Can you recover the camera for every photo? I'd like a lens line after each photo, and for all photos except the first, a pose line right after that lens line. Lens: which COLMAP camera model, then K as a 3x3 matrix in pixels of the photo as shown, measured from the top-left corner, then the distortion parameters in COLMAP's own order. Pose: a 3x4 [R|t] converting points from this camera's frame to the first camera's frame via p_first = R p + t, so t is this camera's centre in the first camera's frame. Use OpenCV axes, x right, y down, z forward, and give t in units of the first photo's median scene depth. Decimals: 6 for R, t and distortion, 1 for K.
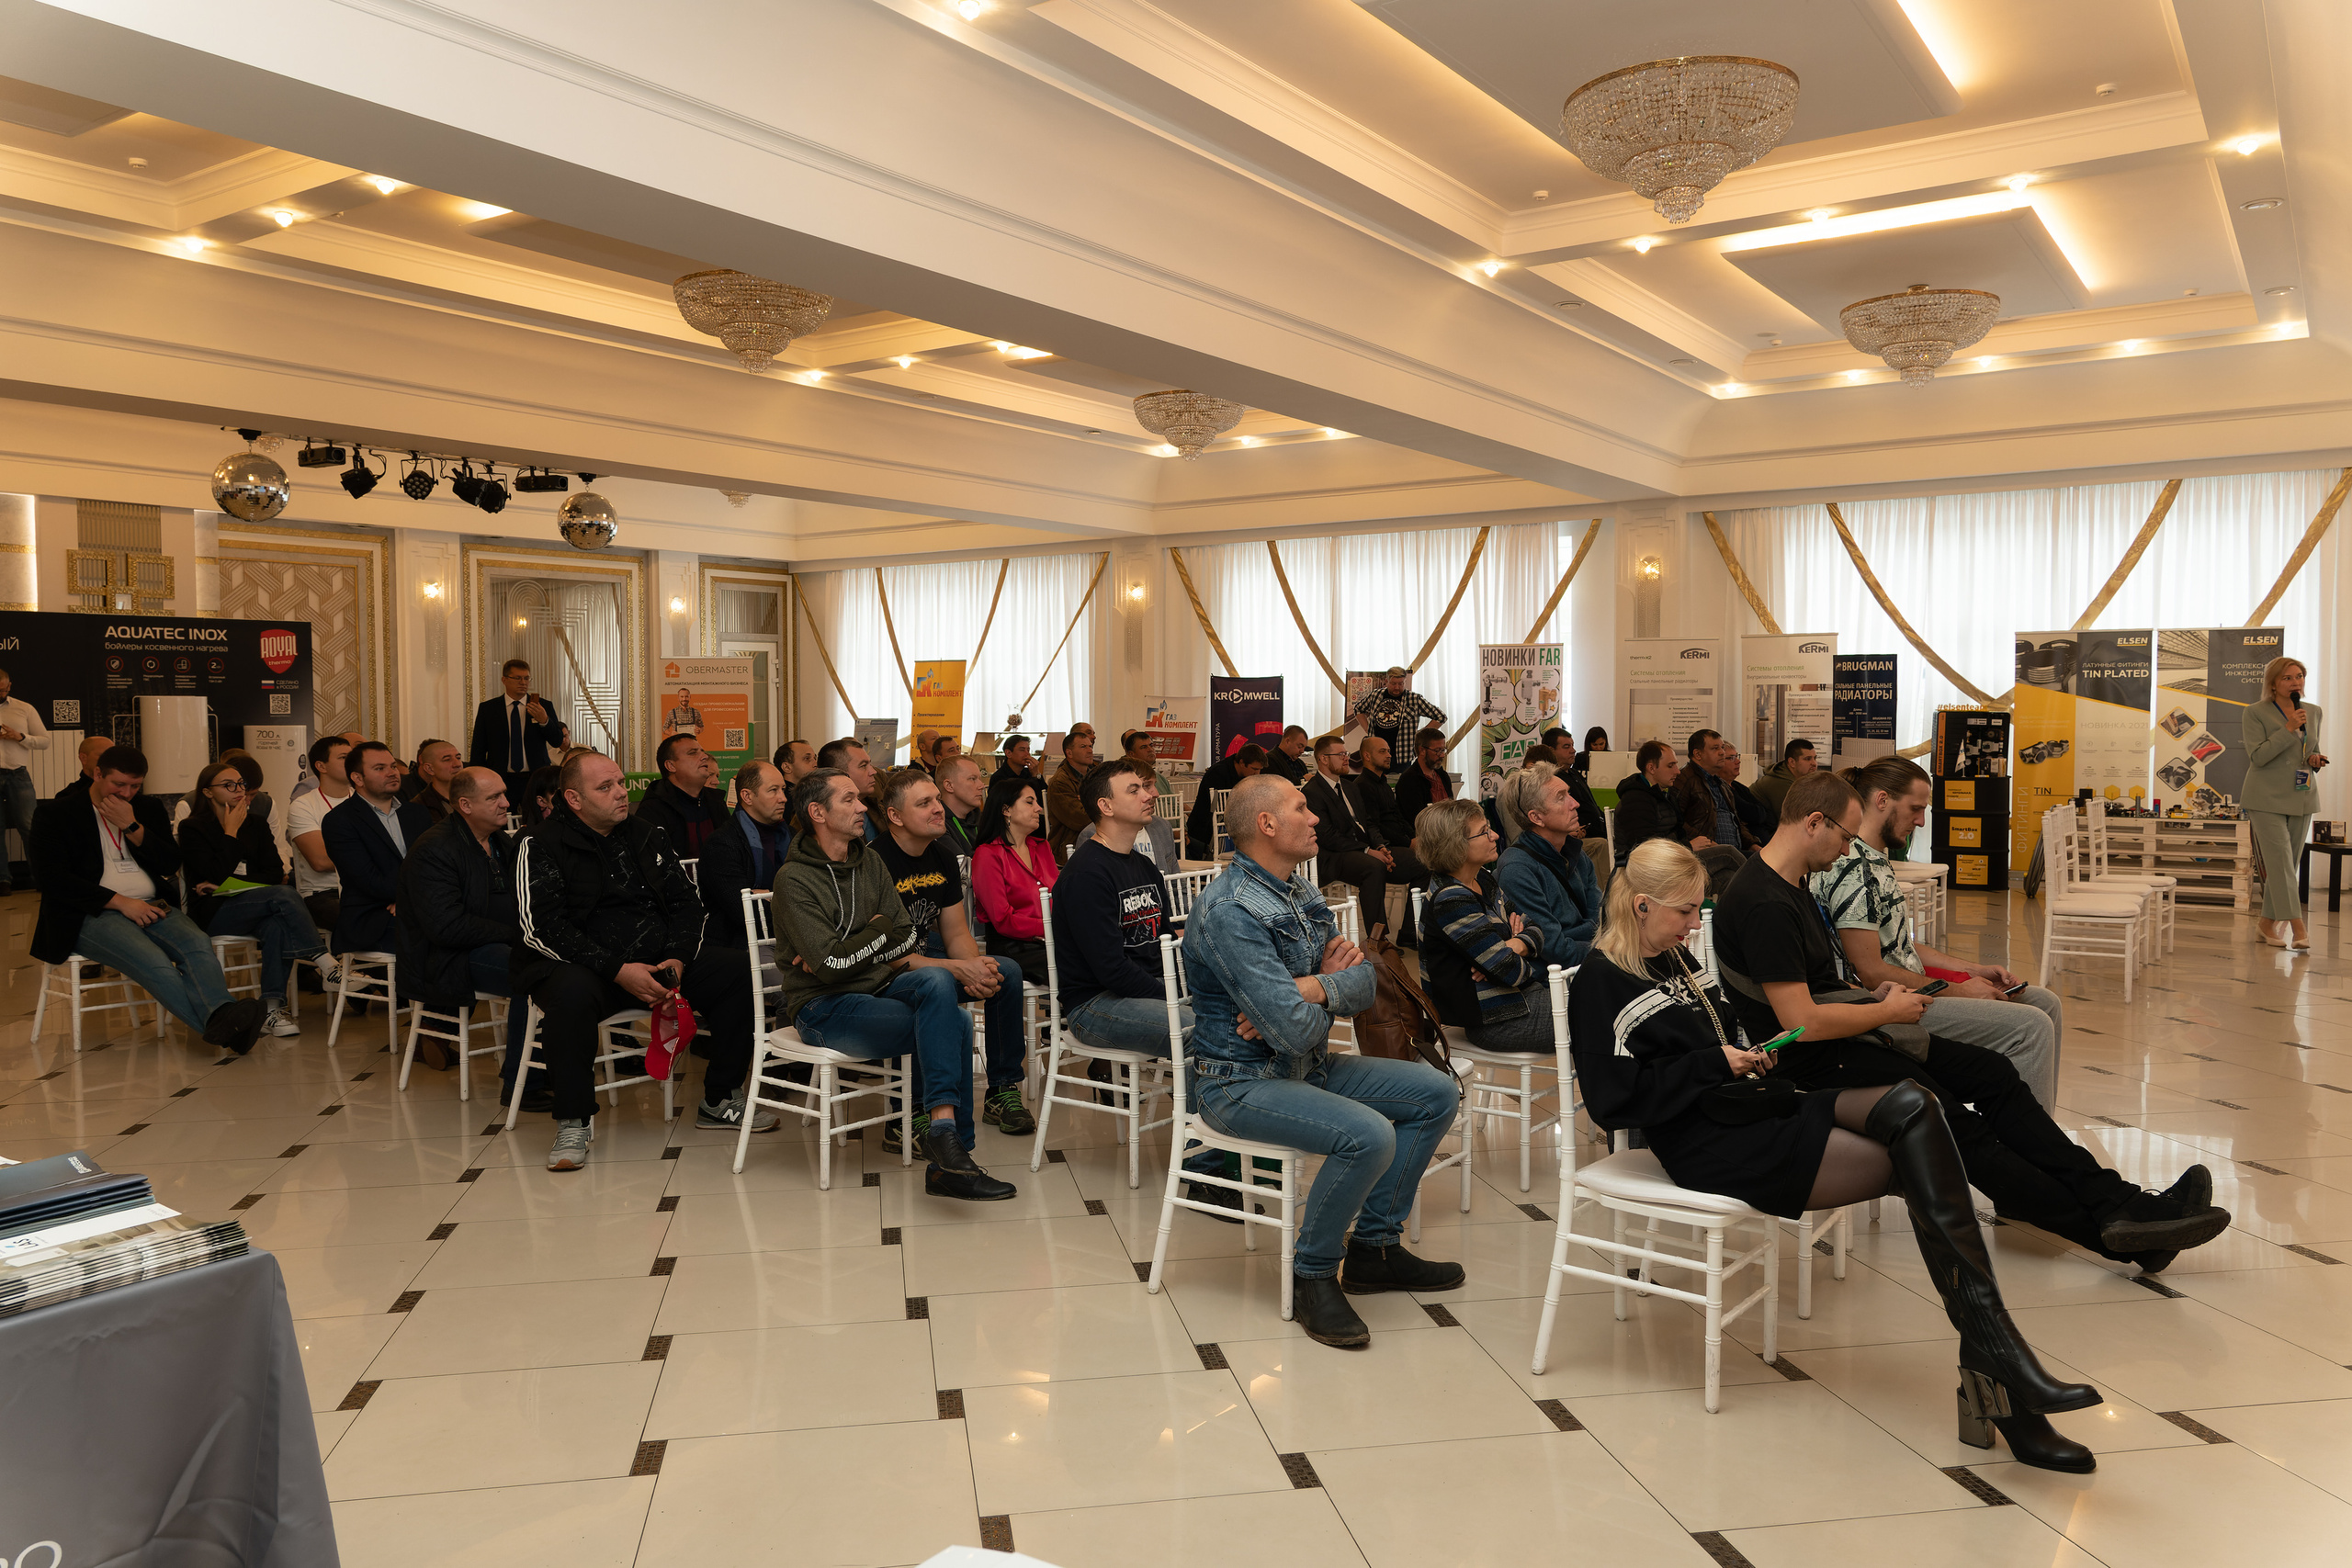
lens RADIAL K [[1700.0, 0, 1176.0], [0, 1700.0, 784.0], [0, 0, 1]] dist [0.010952, 0.009929]
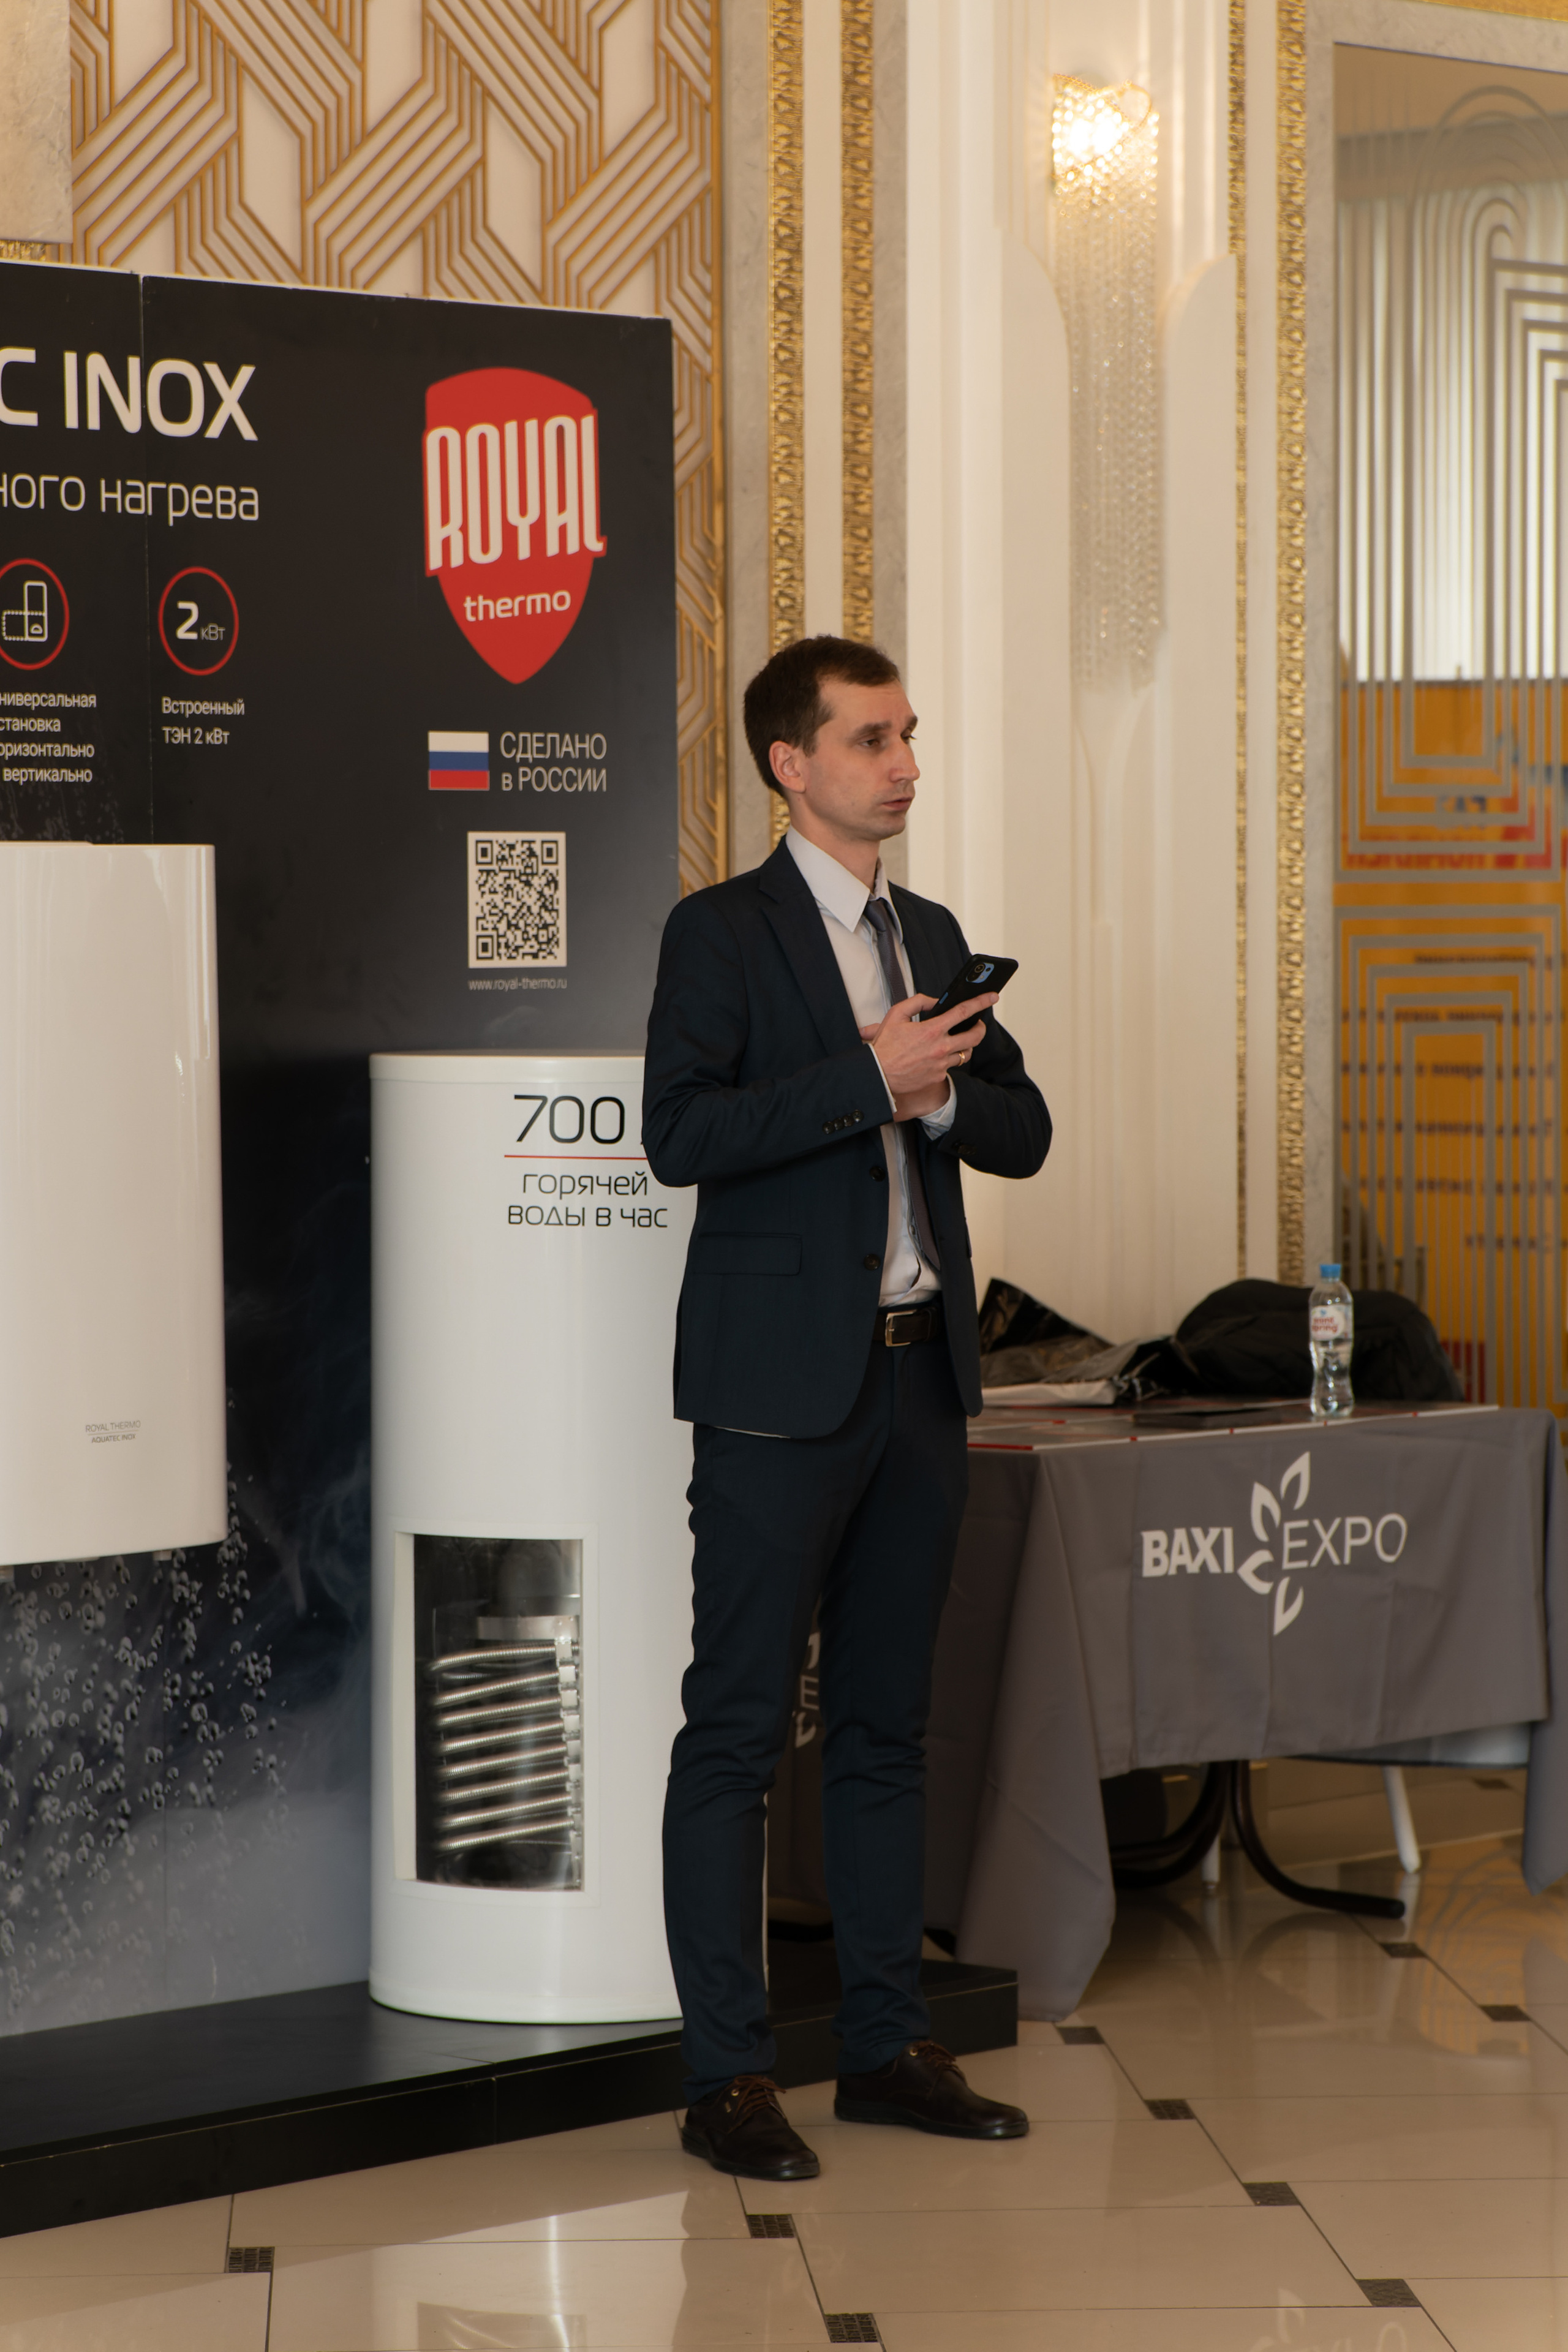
lens RADIAL K [[7194.0, 0, 784.0], [0, 7194.0, 1176.0], [0, 0, 1]] dist [0.149061, 1.294411]
pose [[0.991410, 0.004063, -0.130729, -0.430670], [-0.005301, 0.999944, -0.009123, -0.019025], [0.130684, 0.009738, 0.991376, 0.420150]]
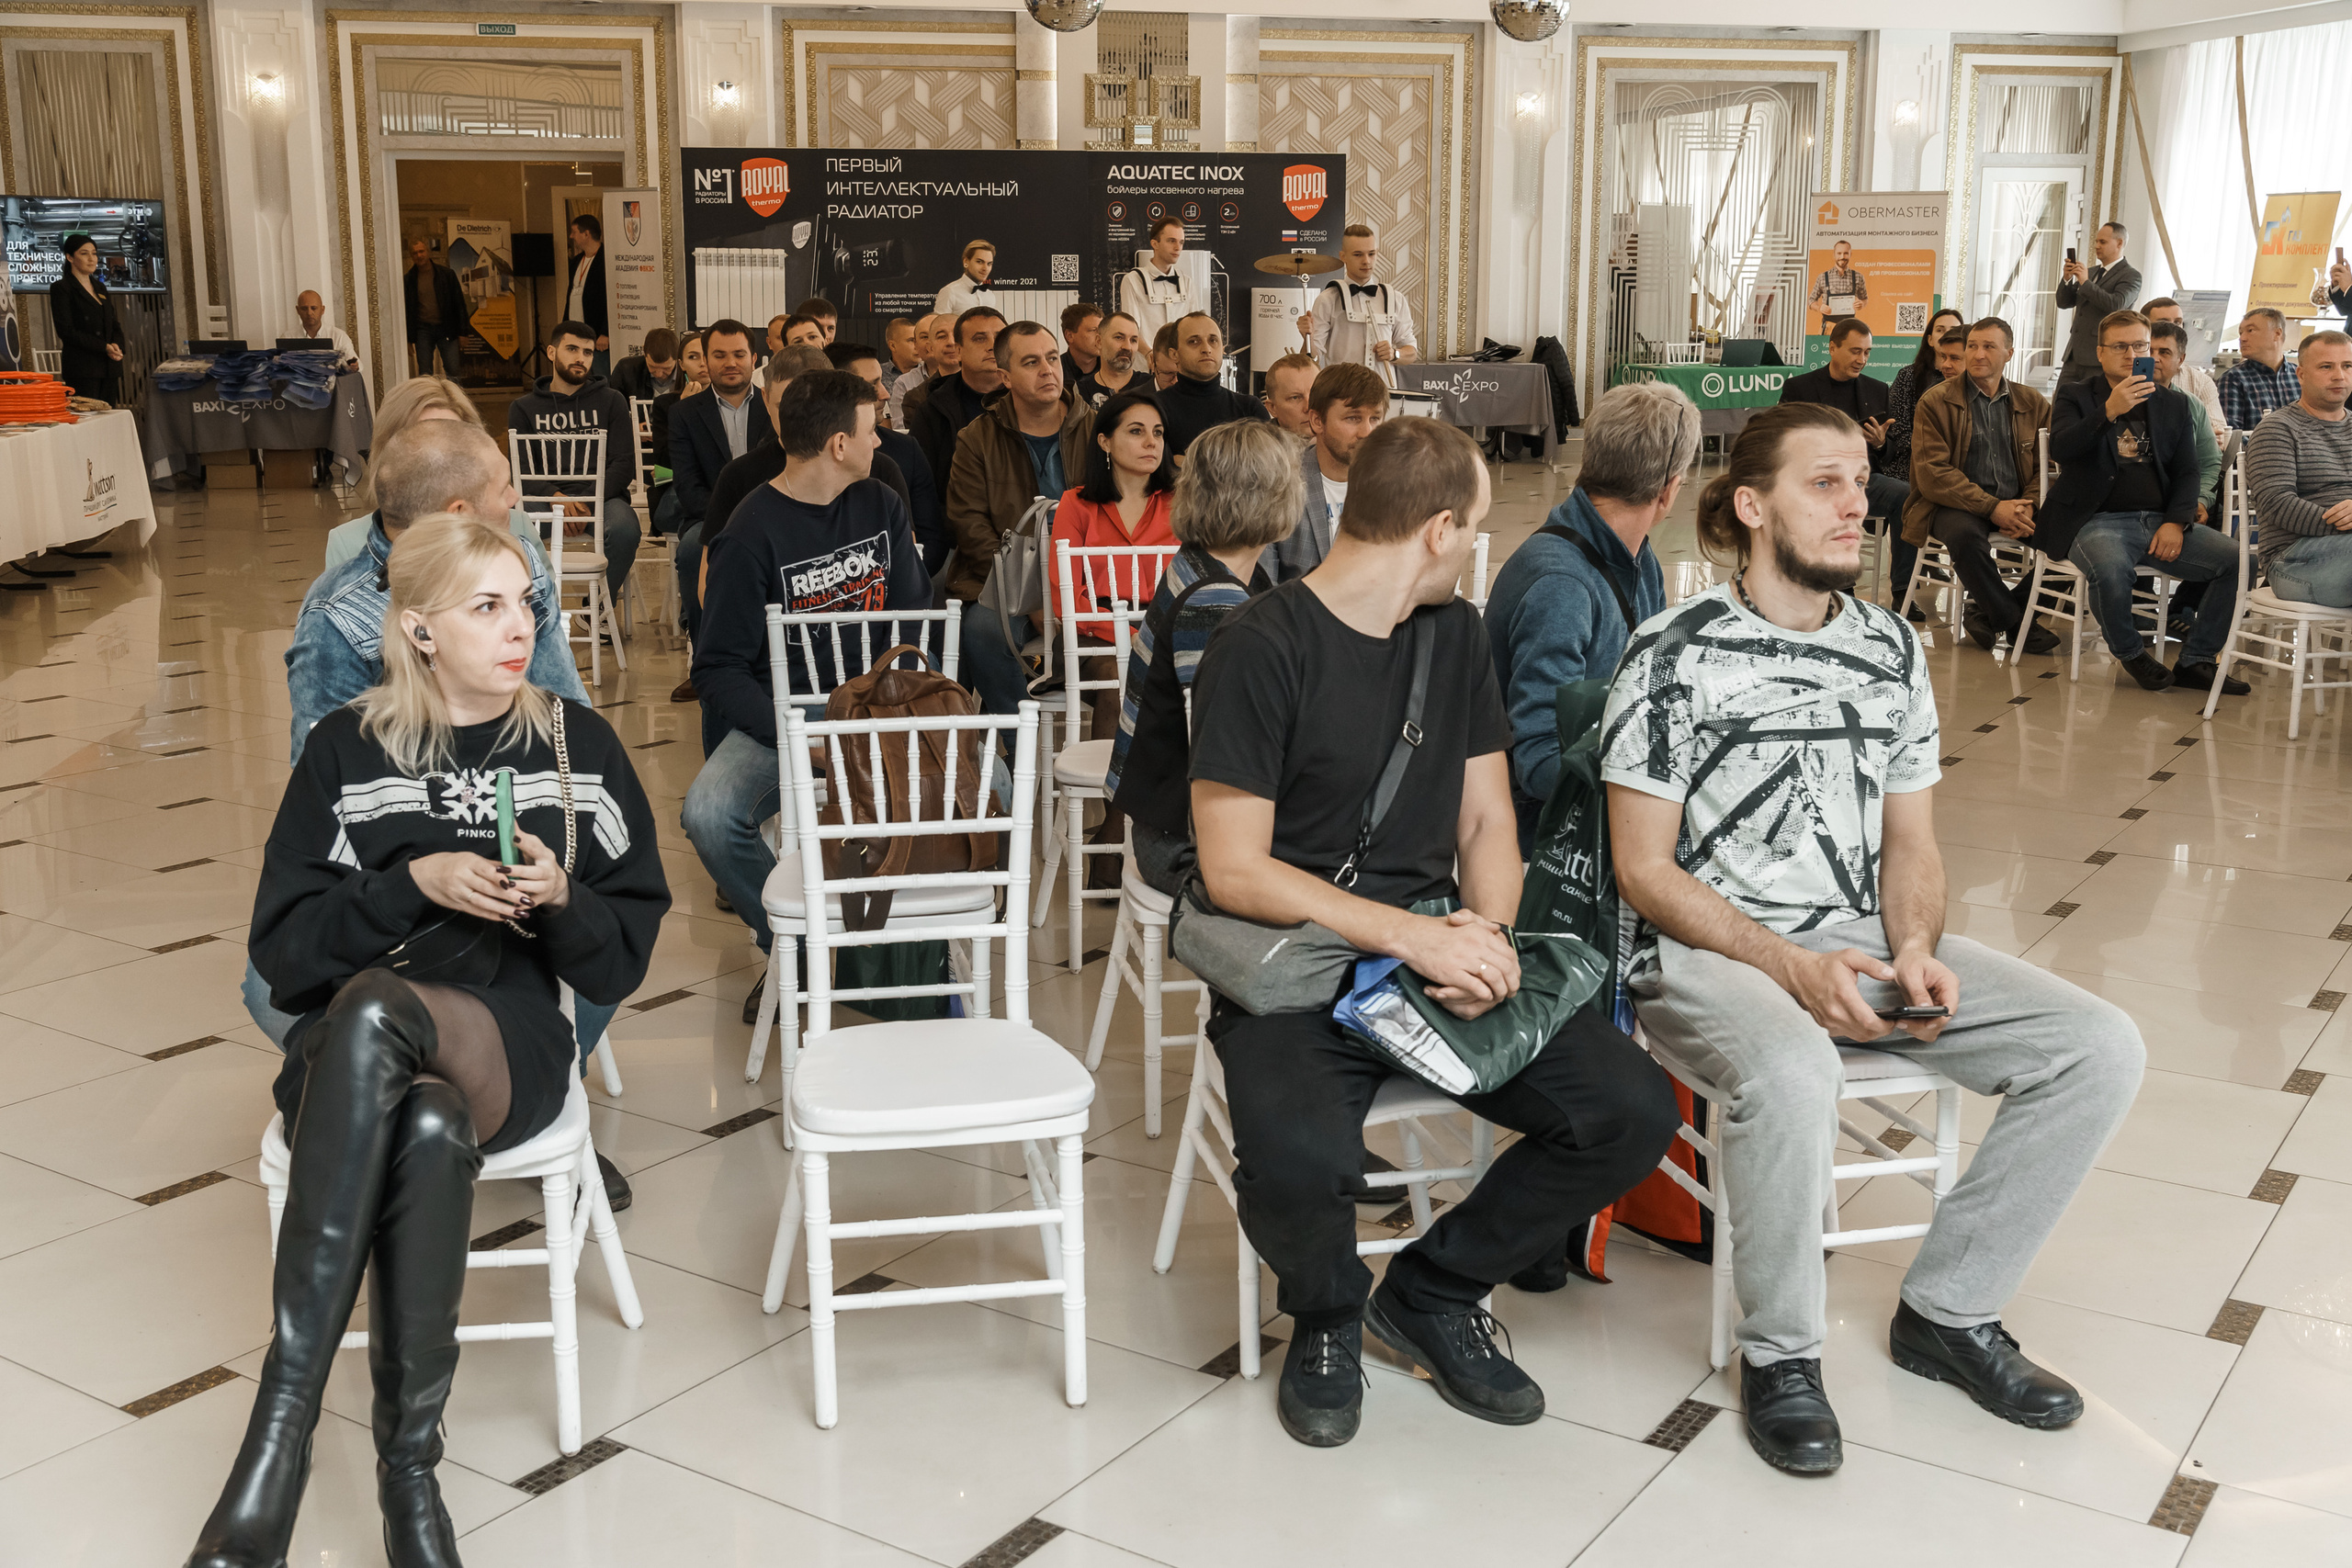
lens RADIAL K [[2403.6, 0, 1176.0], [0, 2403.6, 784.0], [0, 0, 1]] dist [-0.008284, 0.027695]
pose [[0.717839, 0.155216, -0.678686, 0.234692], [-0.039527, 0.982345, 0.182856, -0.009757], [0.695086, -0.104435, 0.711301, 0.137063]]
